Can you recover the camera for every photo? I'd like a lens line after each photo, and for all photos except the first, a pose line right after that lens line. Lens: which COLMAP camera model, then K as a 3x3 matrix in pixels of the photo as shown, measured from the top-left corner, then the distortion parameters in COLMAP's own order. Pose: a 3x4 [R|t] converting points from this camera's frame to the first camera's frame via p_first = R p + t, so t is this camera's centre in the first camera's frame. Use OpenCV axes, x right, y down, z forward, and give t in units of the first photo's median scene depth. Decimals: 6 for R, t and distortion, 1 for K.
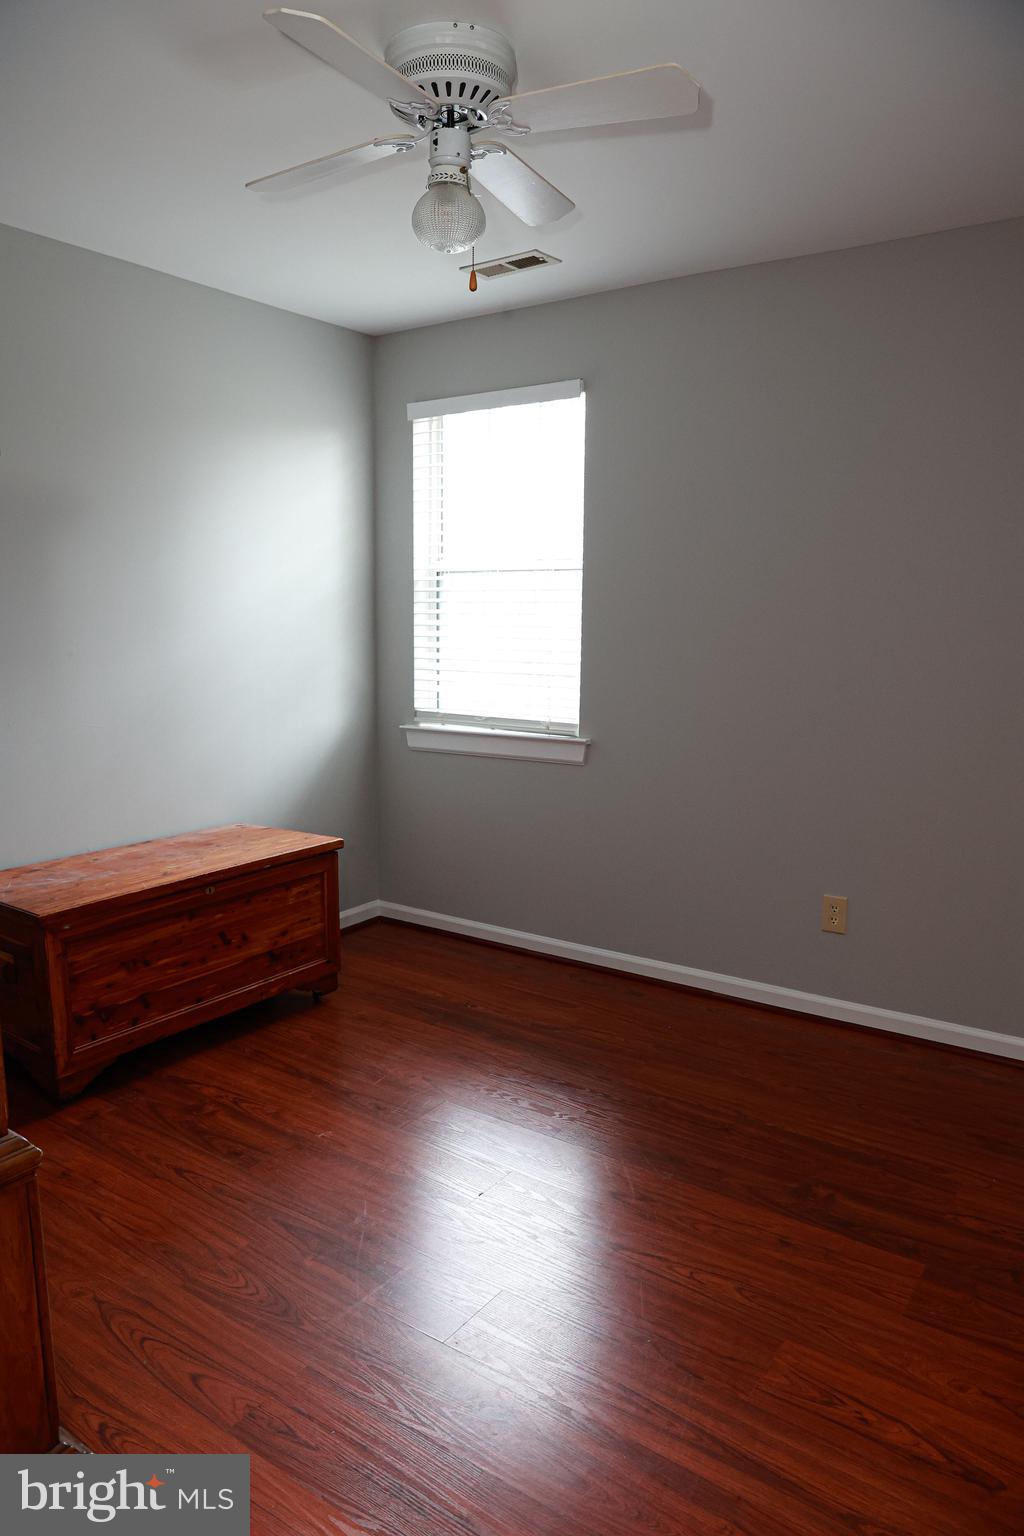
lens RADIAL K [[1036.8, 0, 511.1], [0, 1036.8, 780.8], [0, 0, 1]] dist [-0.101857, 0.069253]
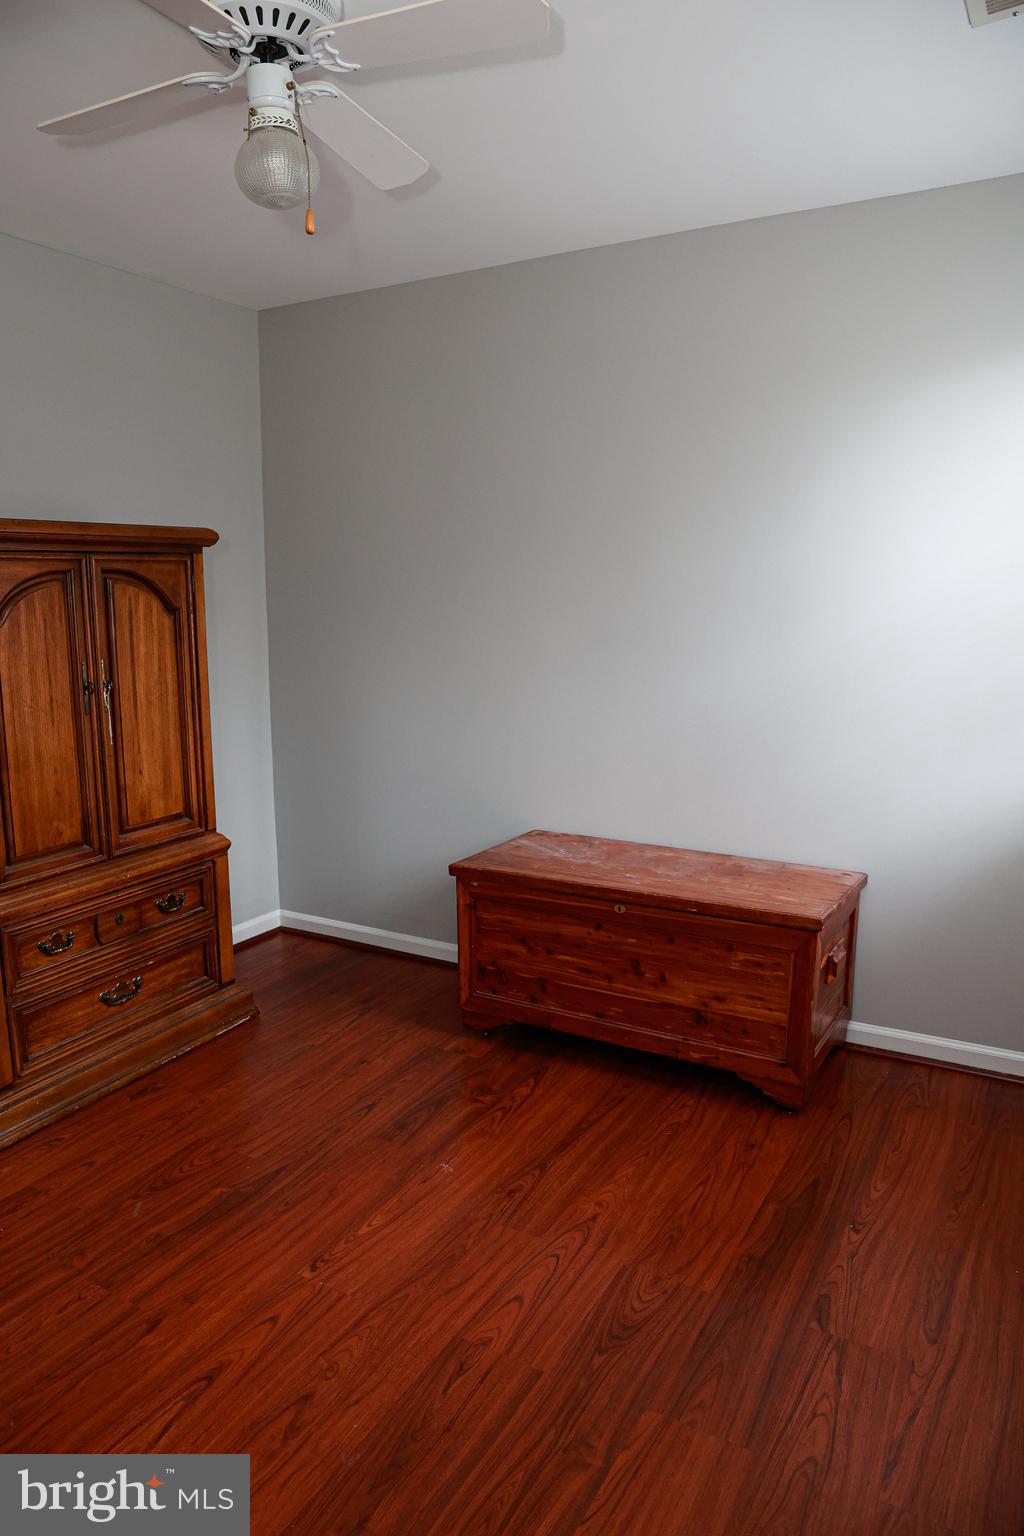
lens RADIAL K [[1056.1, 0, 491.9], [0, 1056.1, 772.6], [0, 0, 1]] dist [-0.103815, 0.080082]
pose [[0.085235, 0.173690, -0.981105, 0.621202], [-0.158571, 0.974503, 0.158745, -0.148788], [0.983662, 0.142044, 0.110604, 0.780987]]
